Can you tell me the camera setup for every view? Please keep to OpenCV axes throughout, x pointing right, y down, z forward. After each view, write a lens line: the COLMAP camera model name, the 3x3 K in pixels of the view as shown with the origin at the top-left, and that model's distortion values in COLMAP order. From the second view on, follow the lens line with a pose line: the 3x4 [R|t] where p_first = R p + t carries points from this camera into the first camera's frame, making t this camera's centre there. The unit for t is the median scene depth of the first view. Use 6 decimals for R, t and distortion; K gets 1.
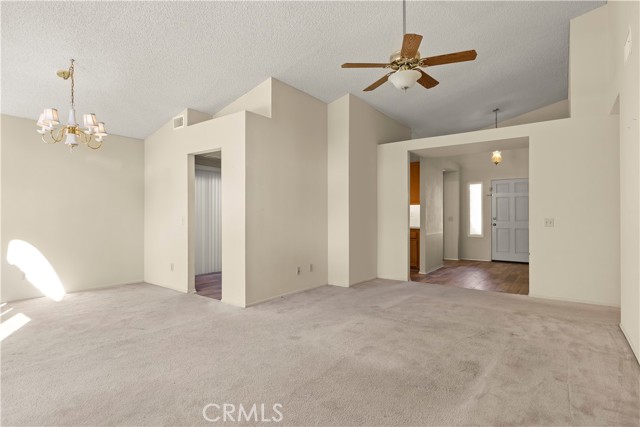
lens RADIAL K [[333.6, 0, 320.0], [0, 333.6, 213.5], [0, 0, 1]] dist [-0.013896, 0.000367]
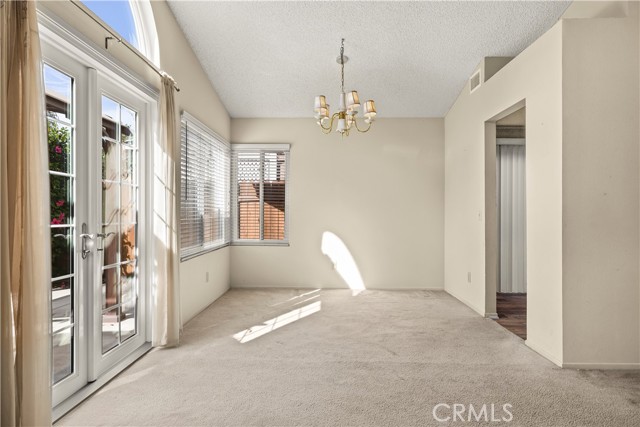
lens RADIAL K [[368.4, 0, 320.0], [0, 368.4, 213.5], [0, 0, 1]] dist [-0.001306, -0.000772]
pose [[0.577085, 0.001713, -0.816682, 0.050538], [0.000134, 0.999998, 0.002192, 0.018012], [0.816684, -0.001375, 0.577083, 0.300872]]
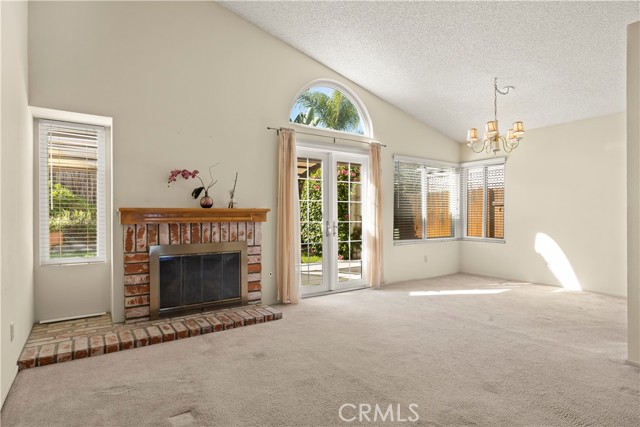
lens RADIAL K [[347.5, 0, 320.0], [0, 347.5, 213.5], [0, 0, 1]] dist [0.001183, -0.000296]
pose [[-0.320675, -0.005295, -0.947175, 0.545341], [0.006911, 0.999945, -0.007930, 0.017115], [0.947164, -0.009089, -0.320620, 0.693151]]
